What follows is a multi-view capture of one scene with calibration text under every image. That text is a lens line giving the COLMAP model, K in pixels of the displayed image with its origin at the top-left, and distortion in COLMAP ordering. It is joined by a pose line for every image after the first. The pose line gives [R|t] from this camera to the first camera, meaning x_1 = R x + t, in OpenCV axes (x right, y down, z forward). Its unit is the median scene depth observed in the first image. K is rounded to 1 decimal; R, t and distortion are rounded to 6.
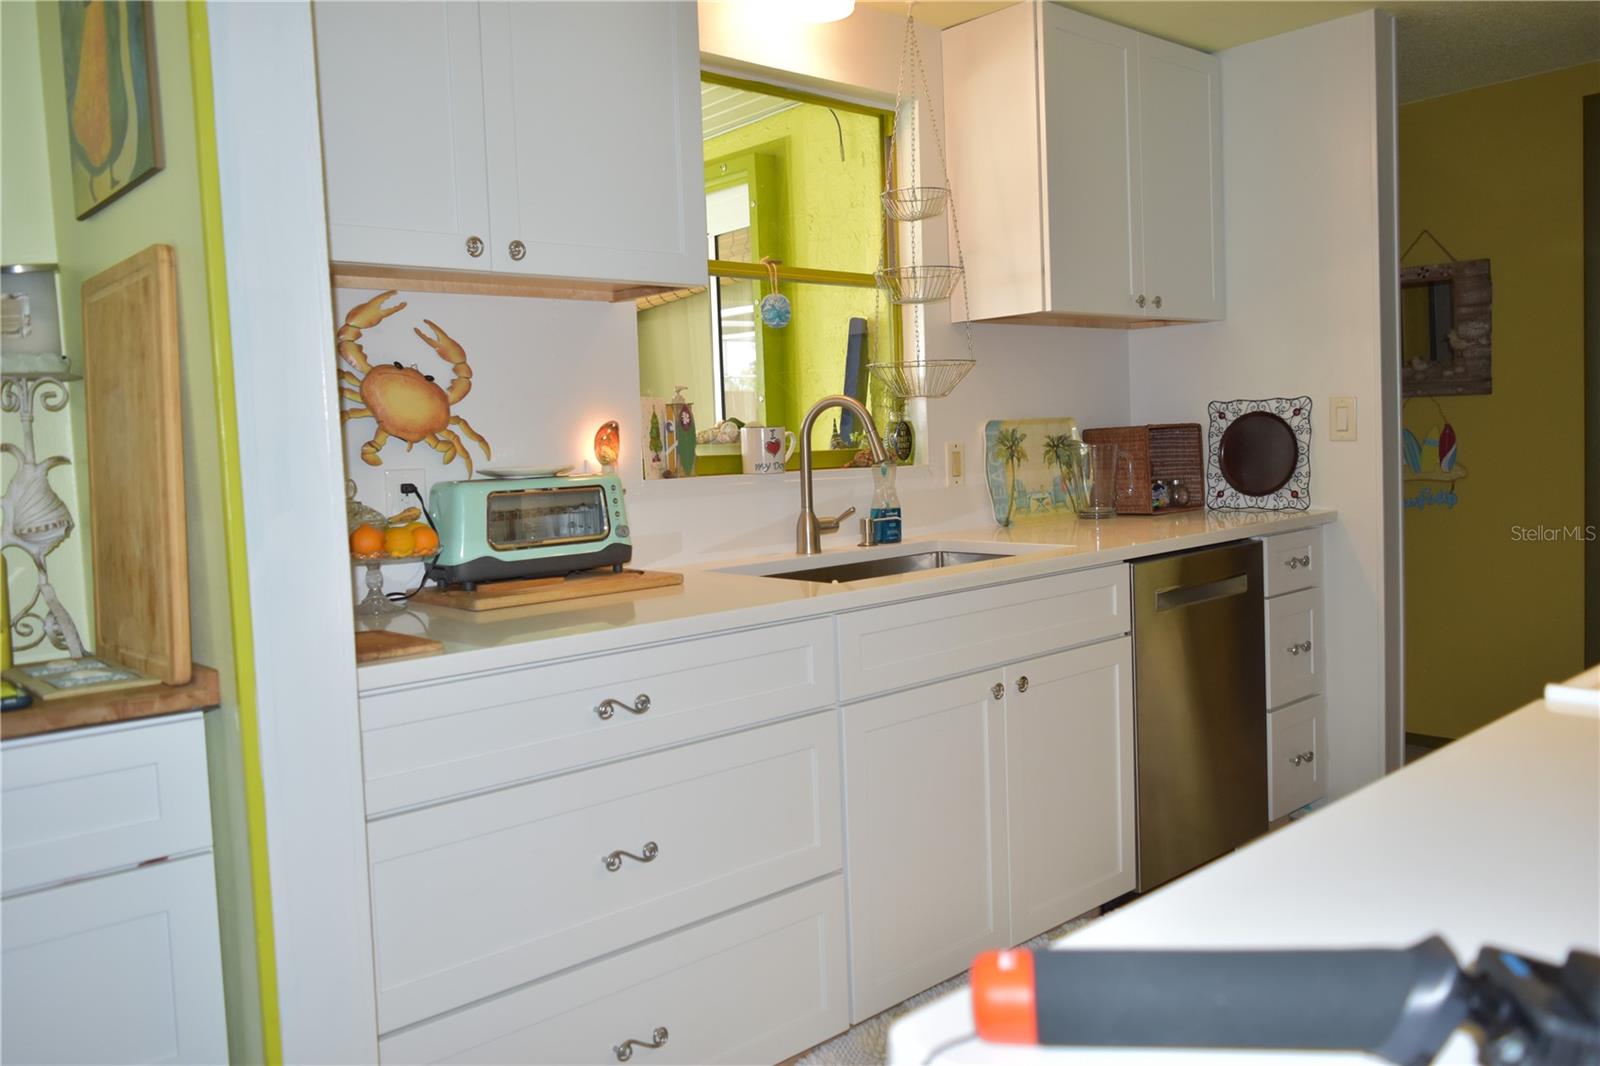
lens RADIAL K [[1243.6, 0, 799.5], [0, 1243.6, 525.6], [0, 0, 1]] dist [-0.021178, 0.012011]
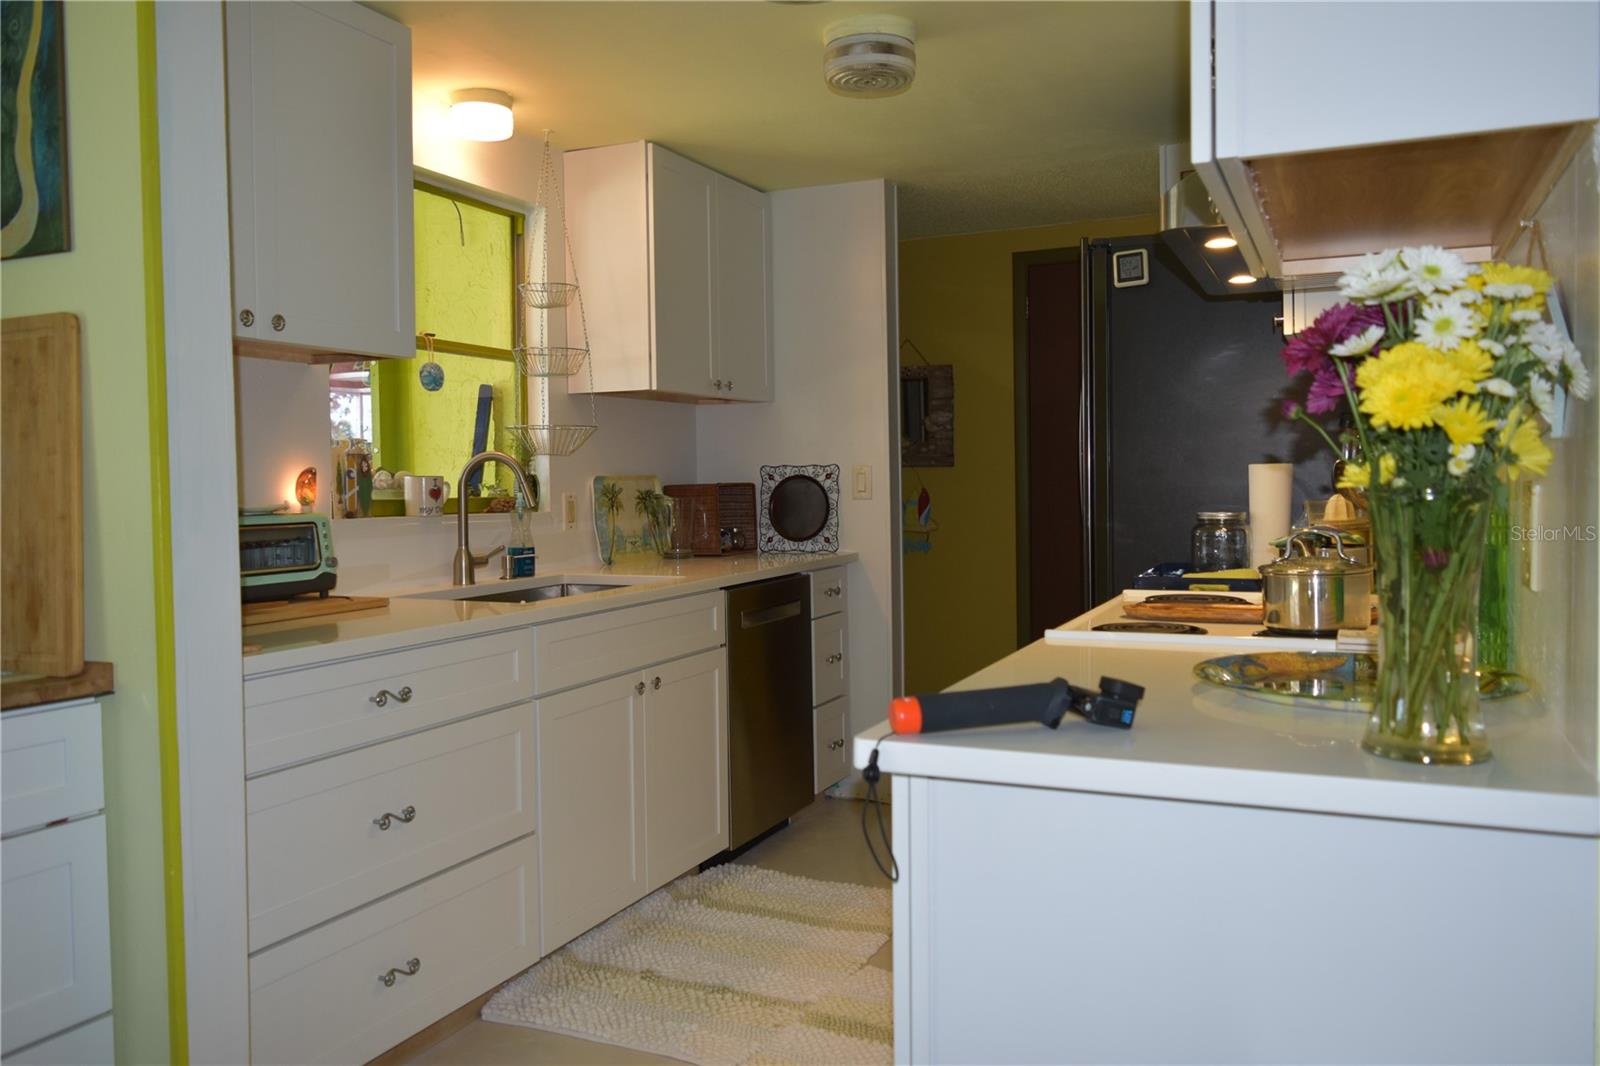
lens RADIAL K [[1243.6, 0, 796.7], [0, 1243.6, 525.1], [0, 0, 1]] dist [-0.021178, 0.012011]
pose [[0.915841, 0.013692, 0.401307, -0.155683], [0.004504, 0.999005, -0.044363, 0.017277], [-0.401515, 0.042437, 0.914869, -0.178031]]
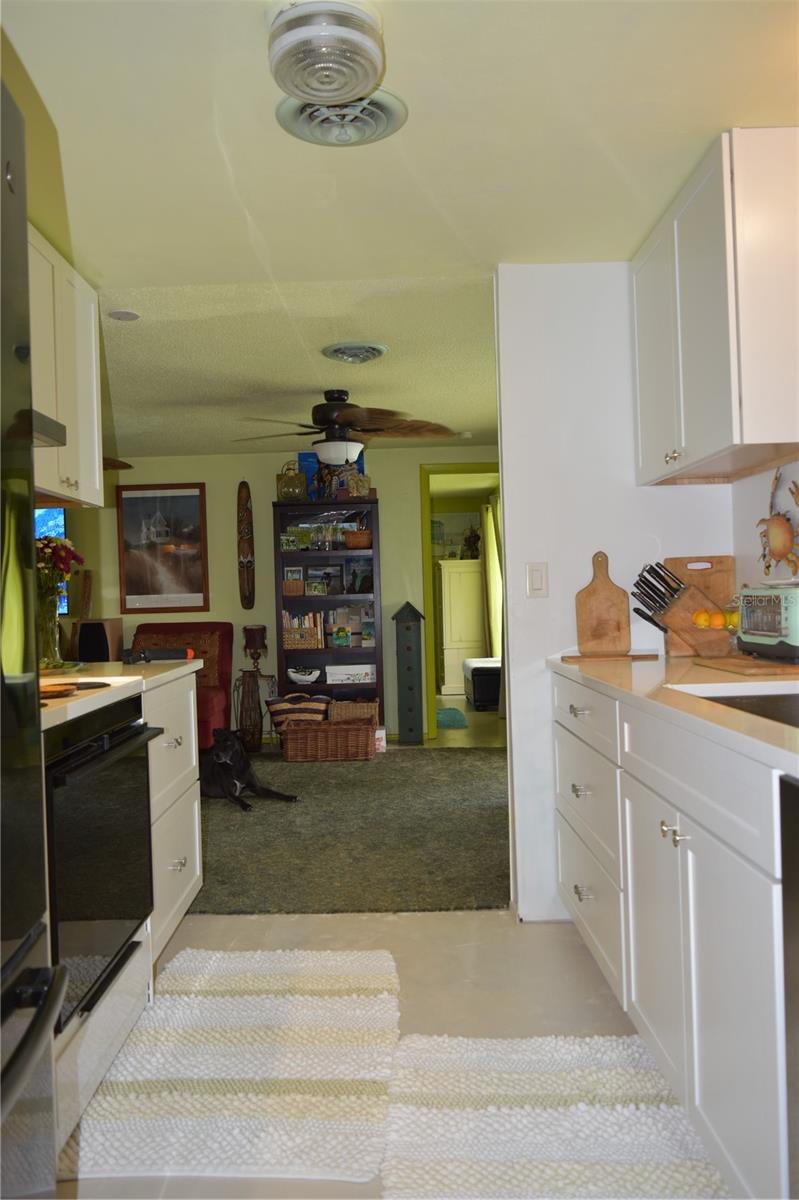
lens RADIAL K [[932.7, 0, 392.2], [0, 932.7, 601.2], [0, 0, 1]] dist [-0.021178, 0.012011]
pose [[-0.654303, 0.062778, -0.753622, 0.626813], [0.002373, 0.996714, 0.080968, -0.079315], [0.756229, 0.051189, -0.652302, 0.976242]]
